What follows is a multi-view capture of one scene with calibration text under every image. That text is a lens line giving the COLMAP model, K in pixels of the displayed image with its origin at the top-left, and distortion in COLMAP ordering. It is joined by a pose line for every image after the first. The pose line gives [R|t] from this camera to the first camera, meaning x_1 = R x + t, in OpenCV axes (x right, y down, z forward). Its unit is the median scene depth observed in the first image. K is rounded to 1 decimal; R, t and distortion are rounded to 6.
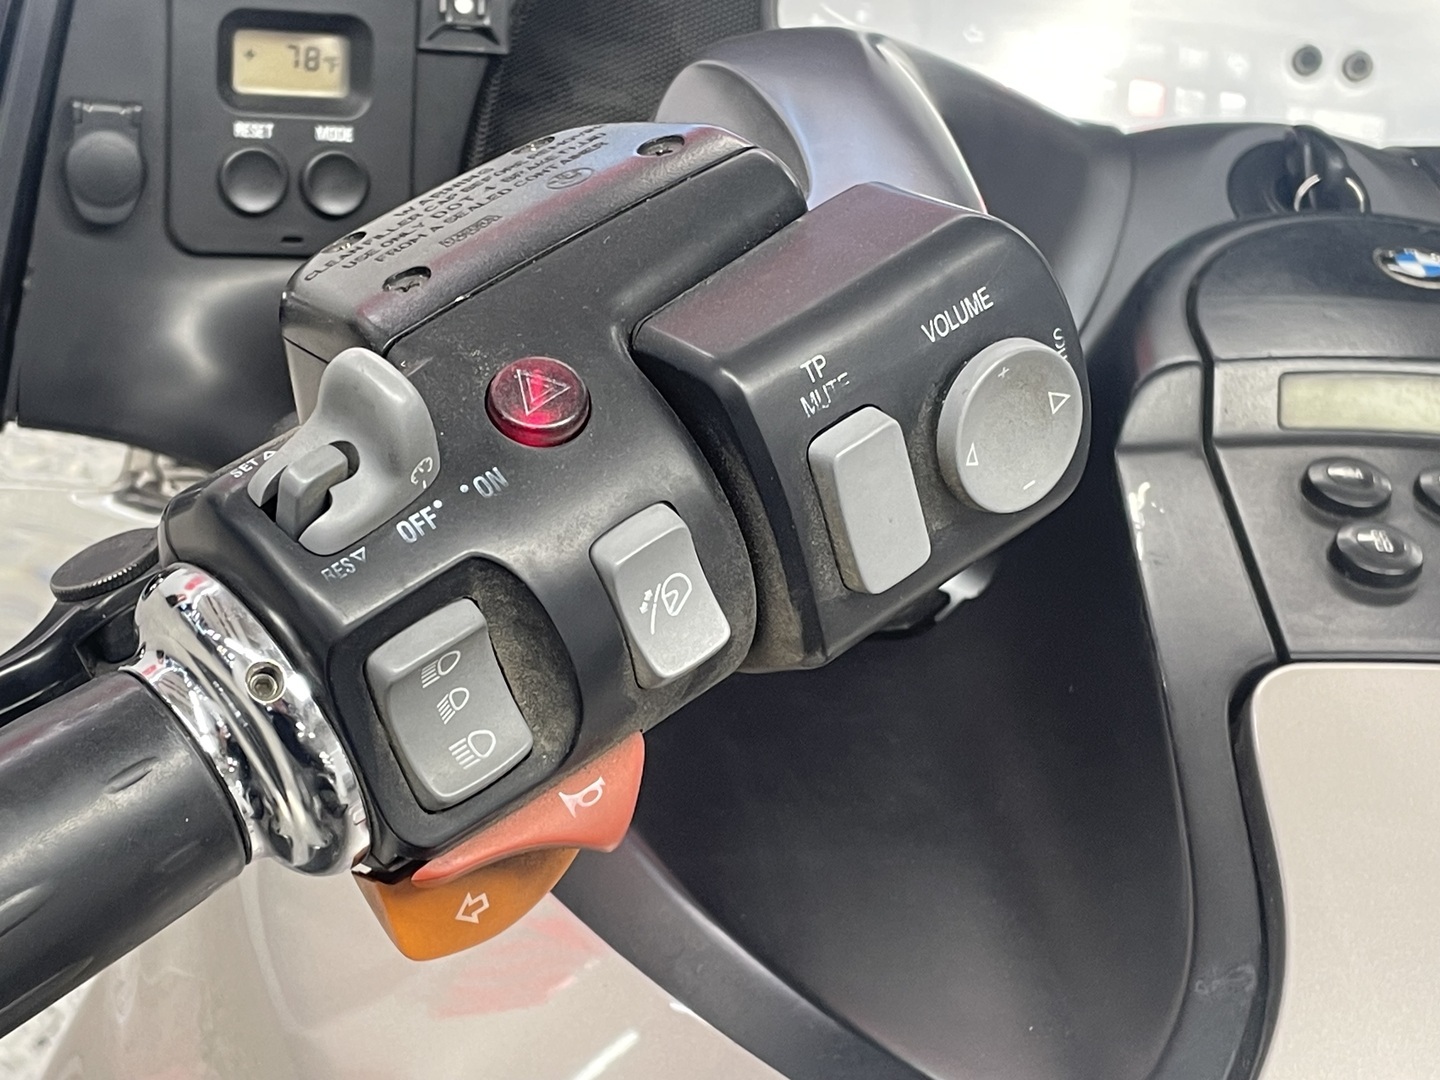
lens RADIAL K [[2344.9, 0, 720.0], [0, 2344.9, 540.0], [0, 0, 1]] dist [0.028935, -0.053981]
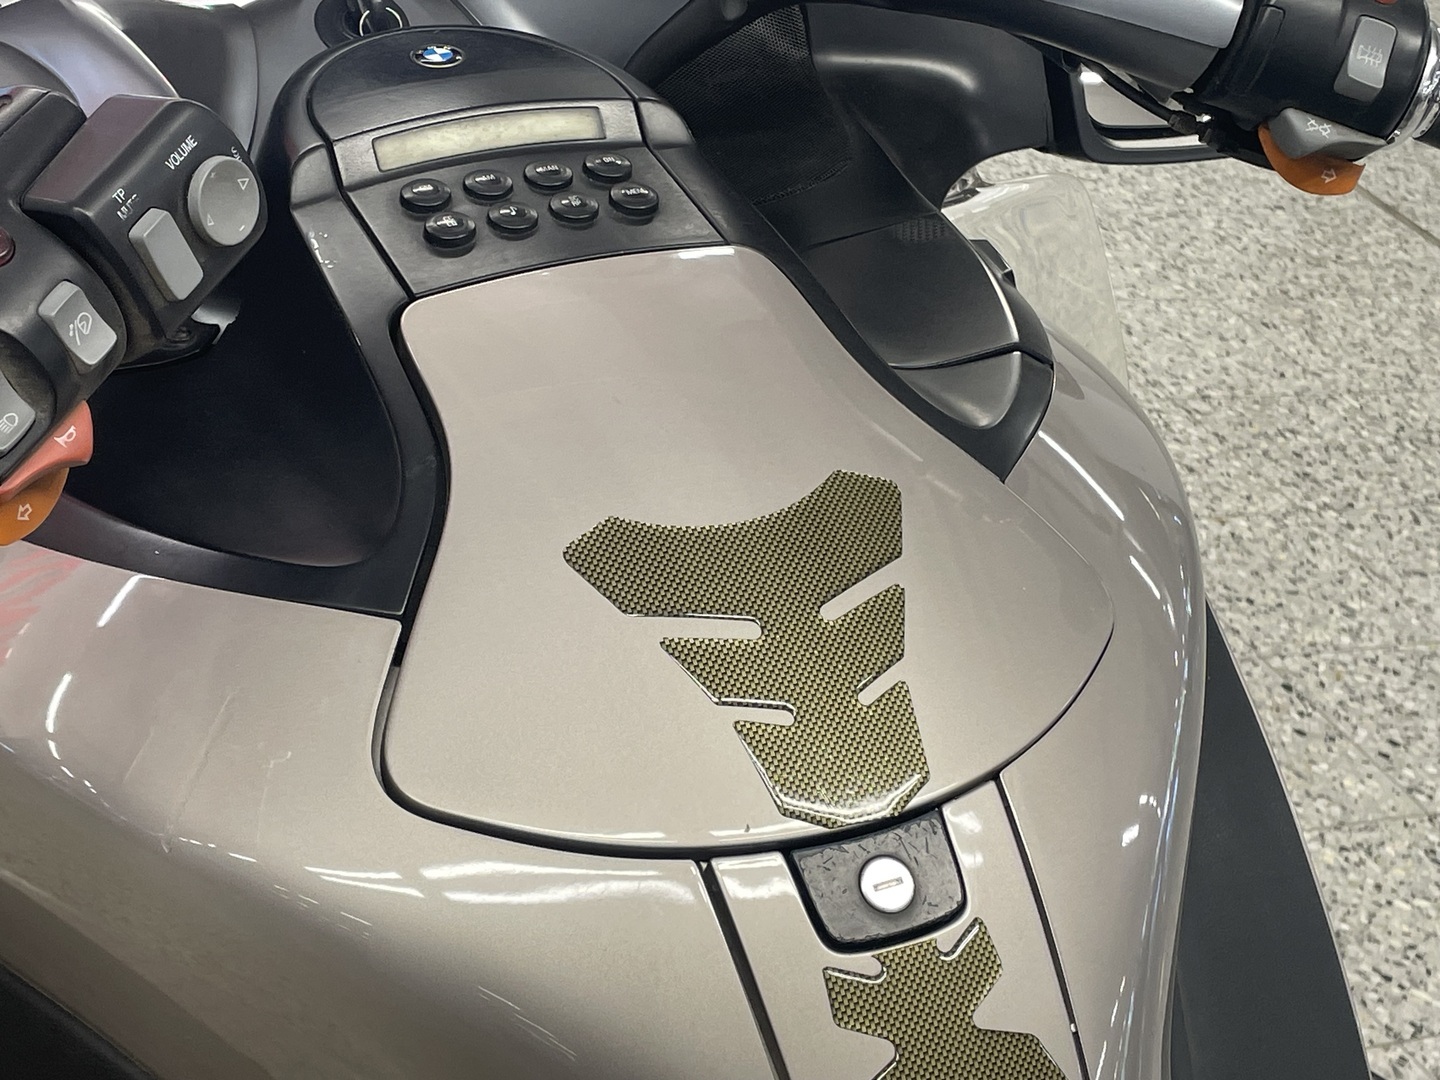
lens RADIAL K [[2344.9, 0, 720.0], [0, 2344.9, 540.0], [0, 0, 1]] dist [0.028935, -0.053981]
pose [[0.915029, -0.286736, 0.283731, -0.105143], [0.261178, 0.957163, 0.125003, 0.066307], [-0.307420, -0.040277, 0.950721, -0.783074]]
